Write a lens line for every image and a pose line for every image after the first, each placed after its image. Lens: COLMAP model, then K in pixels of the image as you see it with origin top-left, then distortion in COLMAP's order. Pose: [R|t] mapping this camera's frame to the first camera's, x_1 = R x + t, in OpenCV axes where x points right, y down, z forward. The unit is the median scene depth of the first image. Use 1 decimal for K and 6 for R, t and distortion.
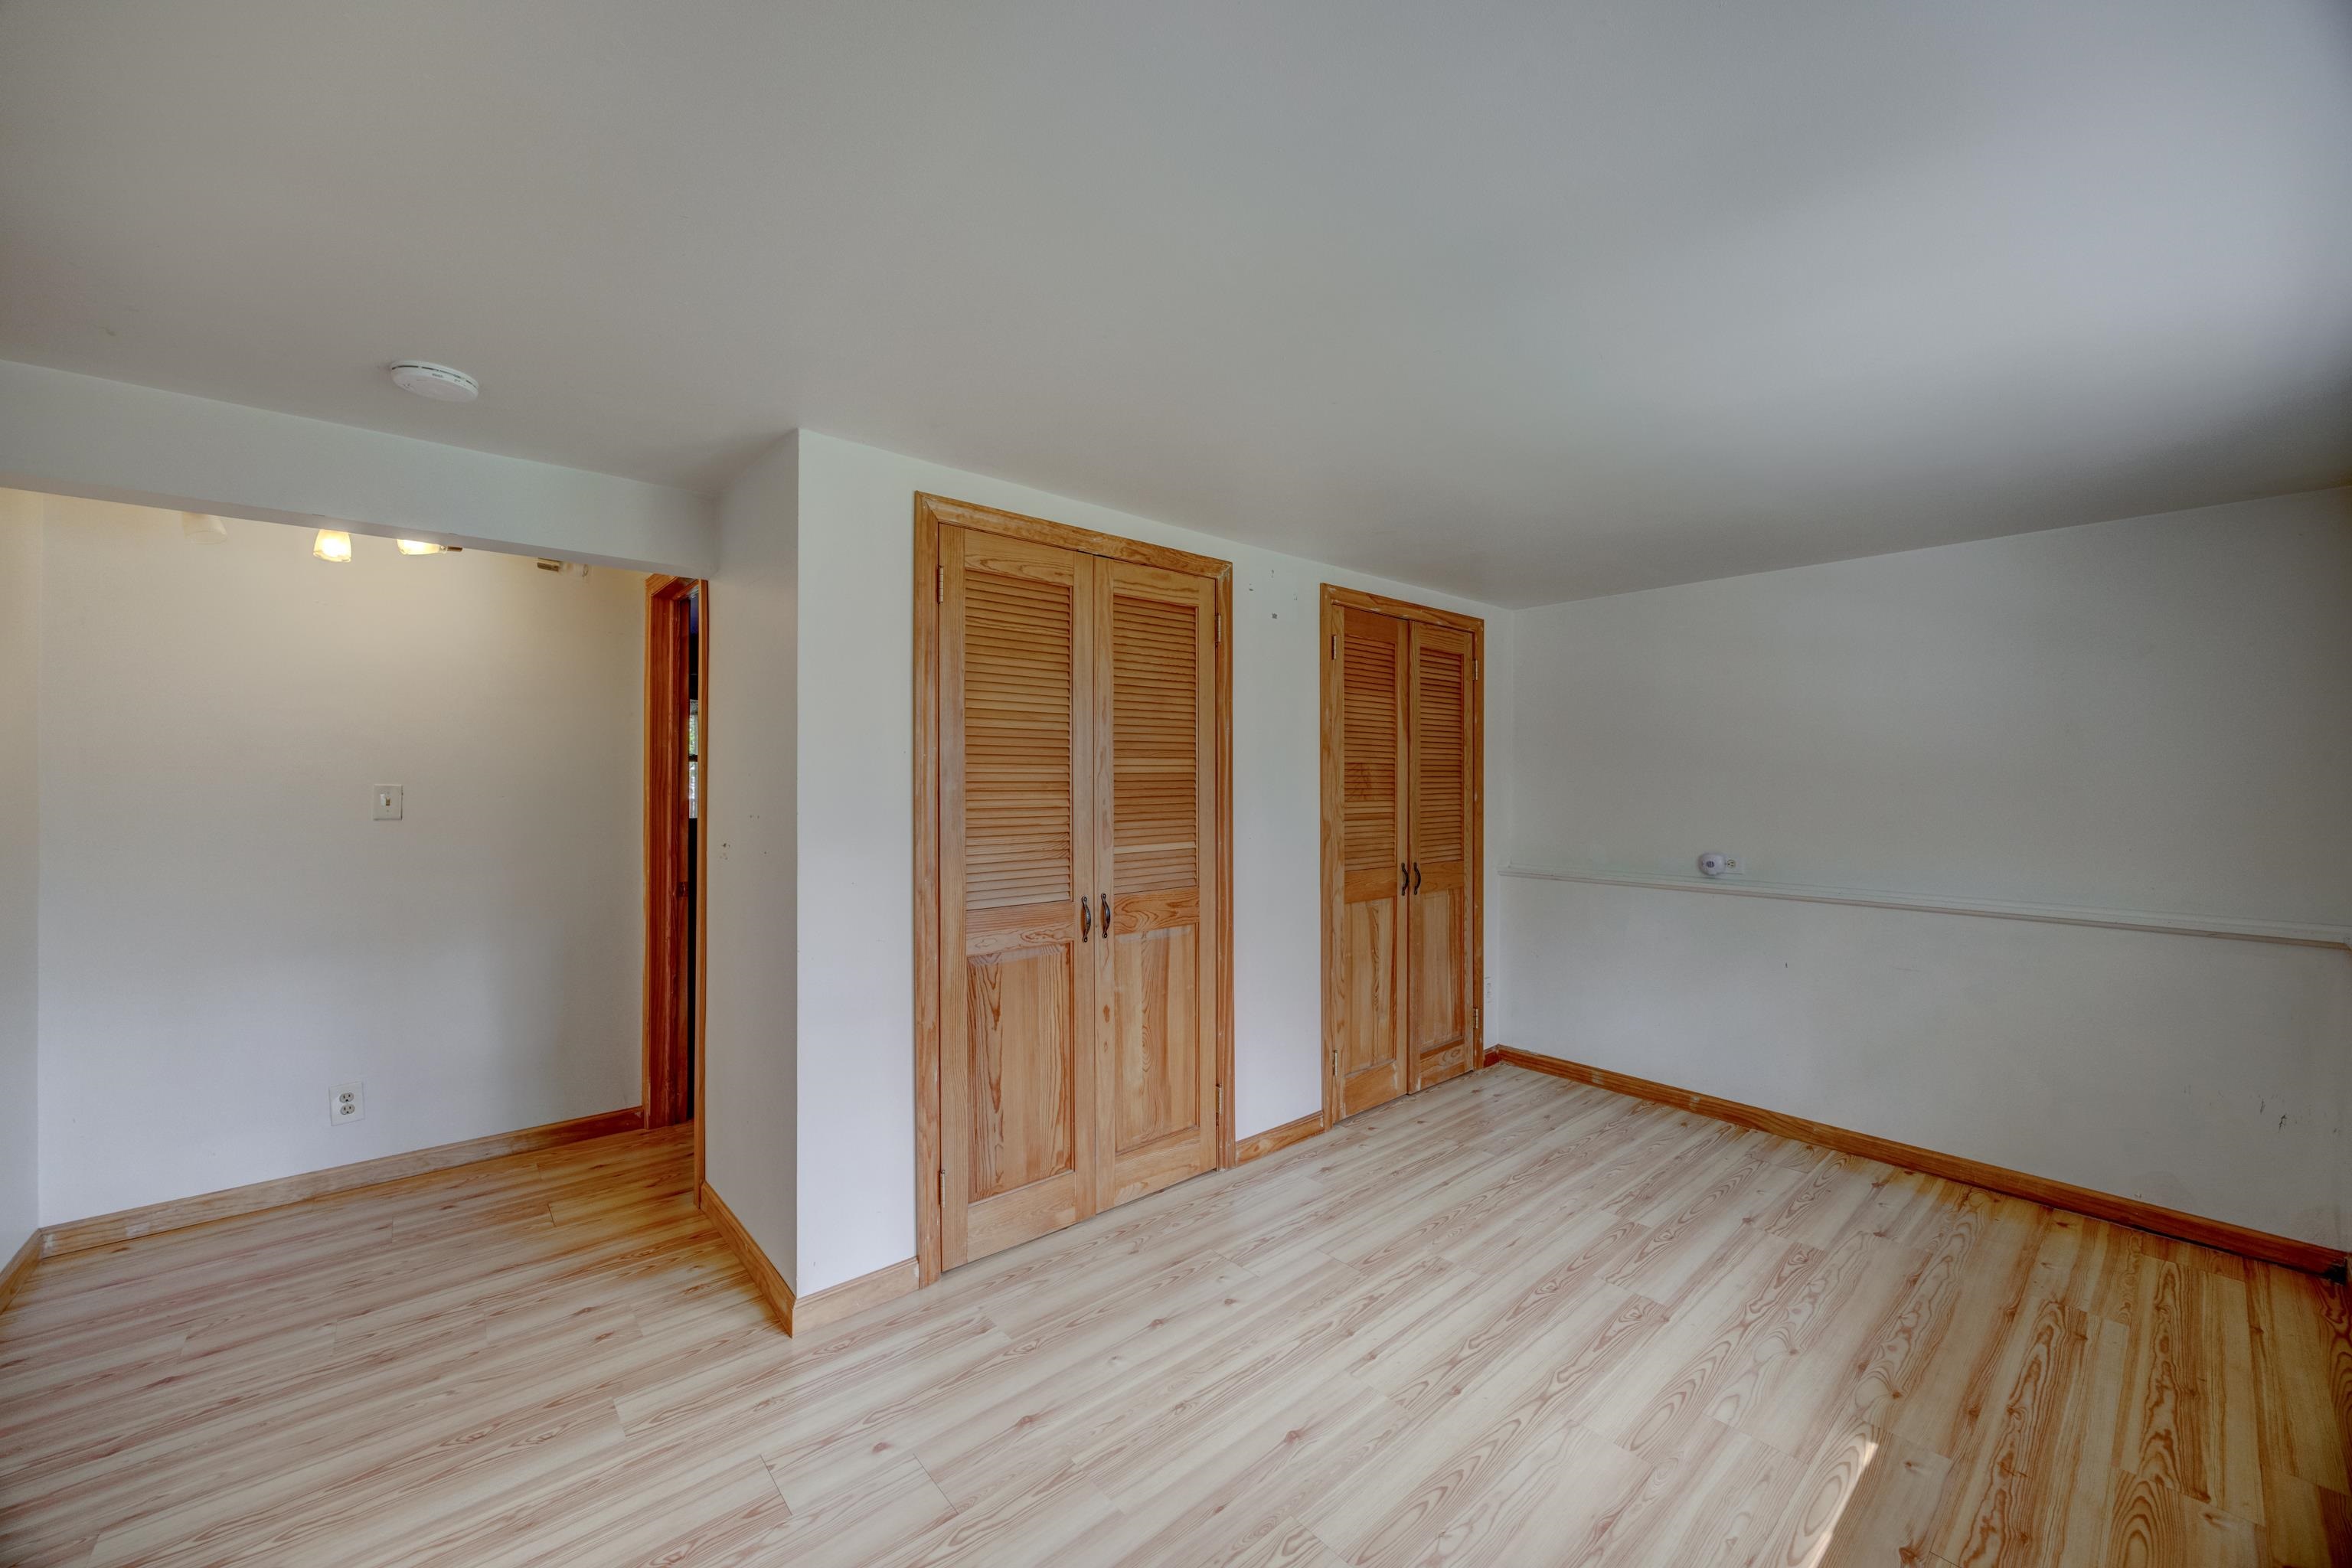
lens RADIAL K [[907.2, 0, 1175.6], [0, 907.2, 783.7], [0, 0, 1]] dist [-0.001320, 0.000275]
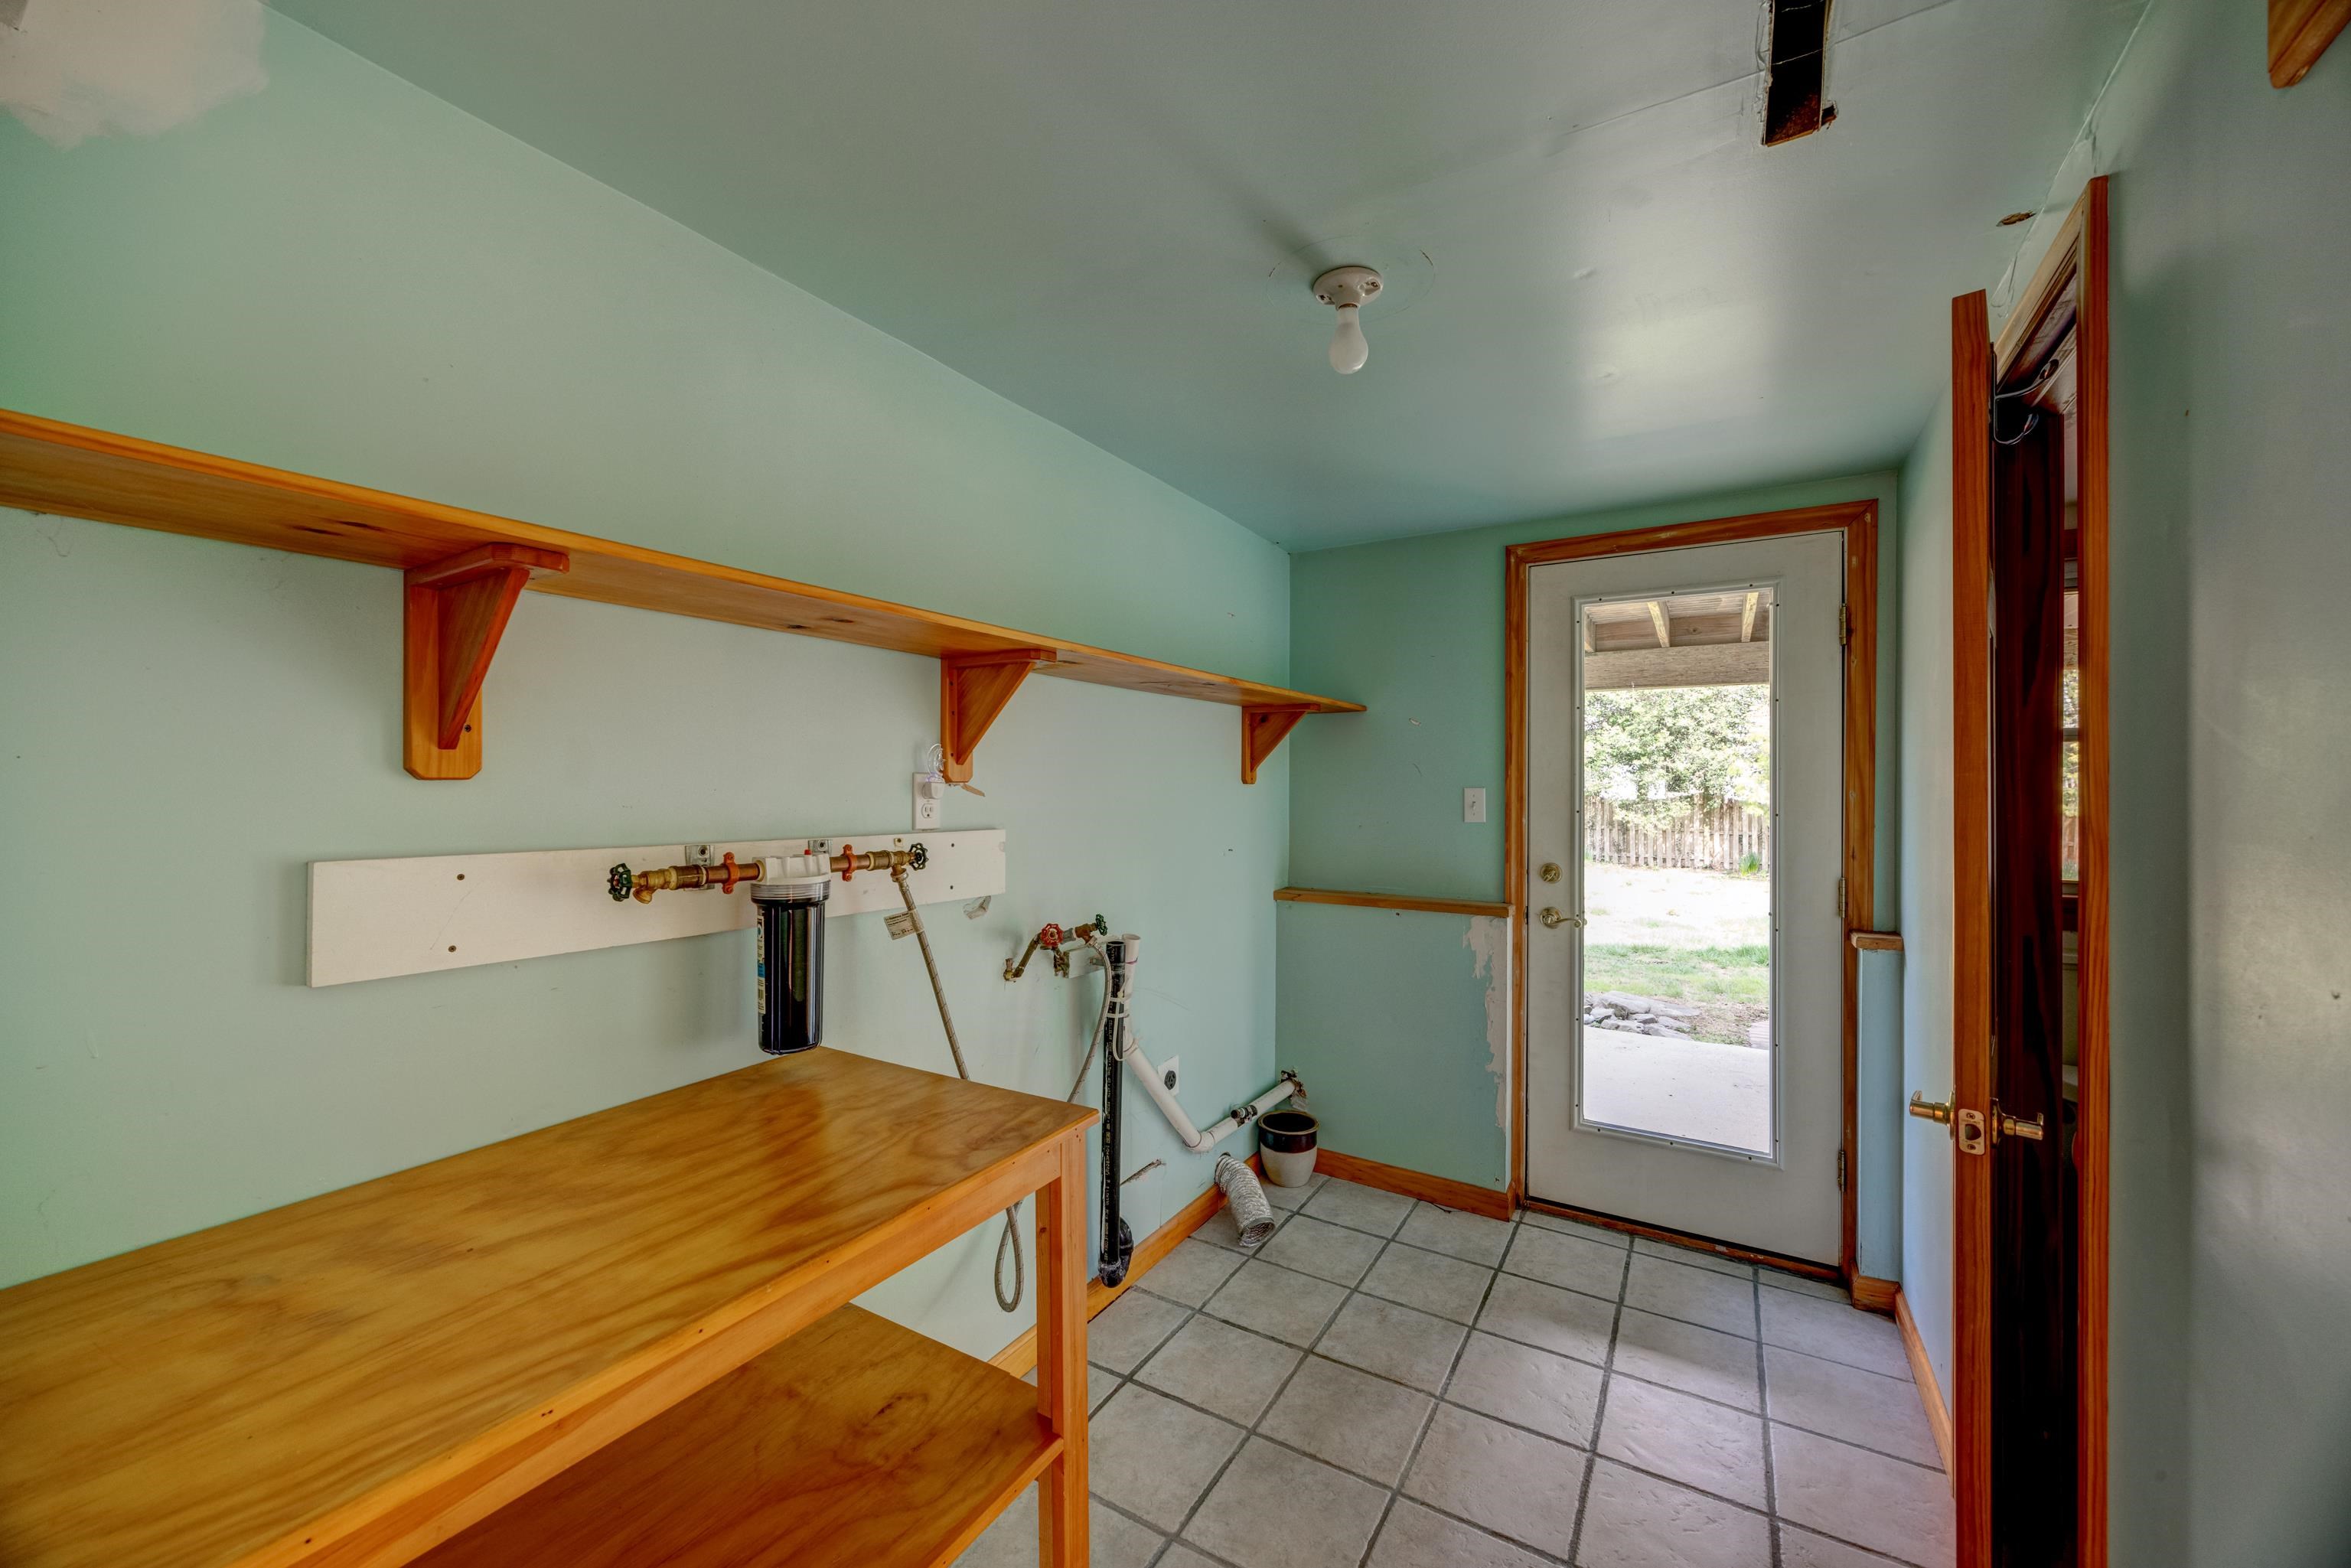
lens RADIAL K [[906.8, 0, 1173.0], [0, 906.8, 781.2], [0, 0, 1]] dist [-0.001320, 0.000275]
pose [[0.296741, -0.000151, -0.954958, -0.216686], [0.001631, 0.999999, 0.000349, -0.001906], [0.954957, -0.001661, 0.296740, 0.406519]]
